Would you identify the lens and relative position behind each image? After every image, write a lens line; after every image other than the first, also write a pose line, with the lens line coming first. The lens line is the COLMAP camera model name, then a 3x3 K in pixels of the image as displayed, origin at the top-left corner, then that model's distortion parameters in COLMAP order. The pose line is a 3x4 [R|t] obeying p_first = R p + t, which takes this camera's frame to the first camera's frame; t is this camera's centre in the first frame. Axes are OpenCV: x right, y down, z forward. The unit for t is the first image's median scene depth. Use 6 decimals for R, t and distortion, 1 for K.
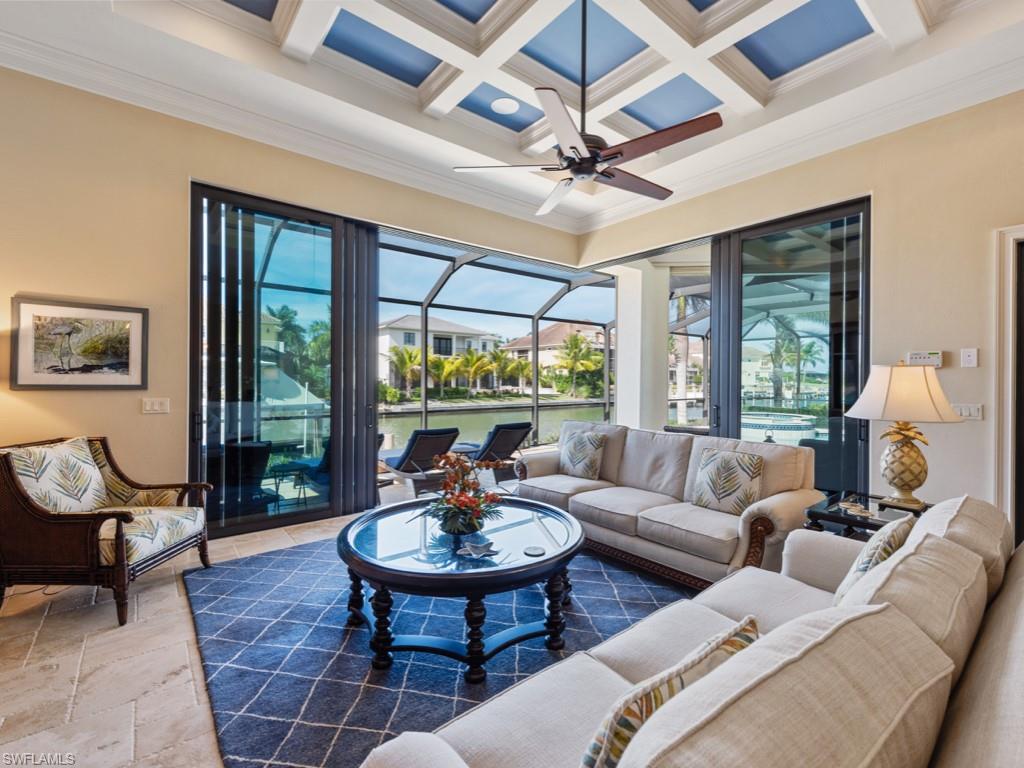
lens RADIAL K [[454.5, 0, 512.0], [0, 454.5, 384.0], [0, 0, 1]] dist [-0.000840, -0.000024]
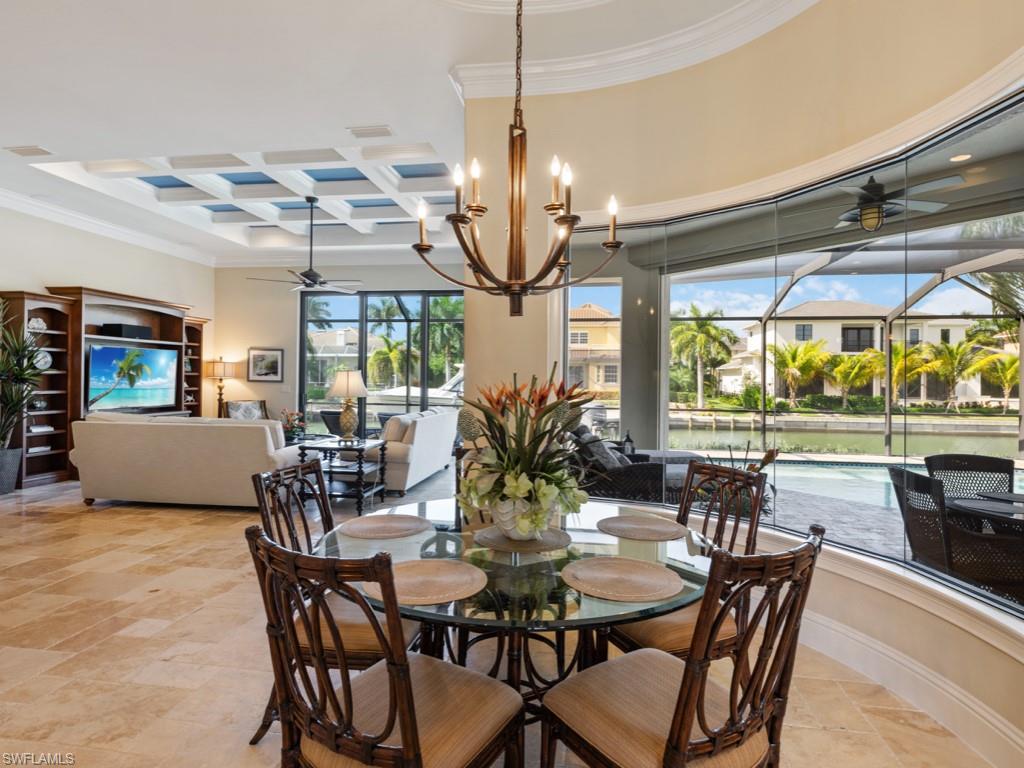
lens RADIAL K [[546.6, 0, 508.8], [0, 546.6, 378.2], [0, 0, 1]] dist [0.000385, -0.000048]
pose [[0.666369, -0.001292, -0.745621, 0.132609], [-0.015220, 0.999767, -0.015335, 0.000956], [0.745467, 0.021567, 0.666194, -0.001952]]
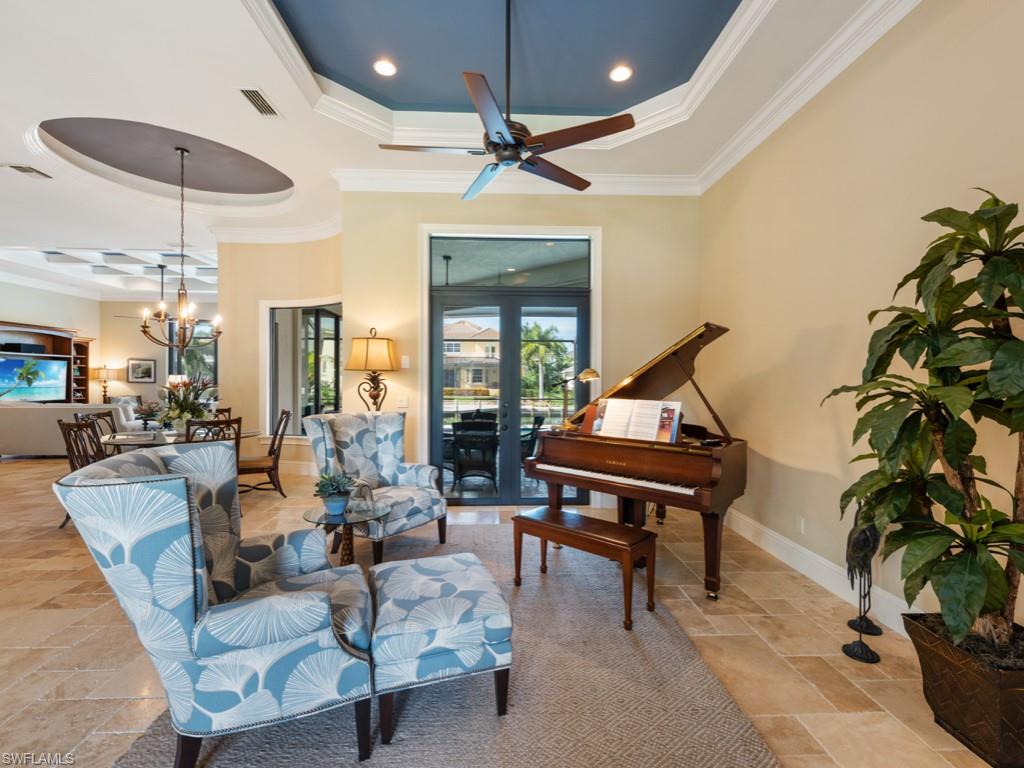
lens RADIAL K [[458.3, 0, 512.0], [0, 458.3, 384.0], [0, 0, 1]] dist [-0.000874, -0.000540]
pose [[0.804210, -0.003234, -0.594337, 0.211770], [-0.001877, 0.999966, -0.007981, 0.002672], [0.594343, 0.007534, 0.804177, -0.011156]]
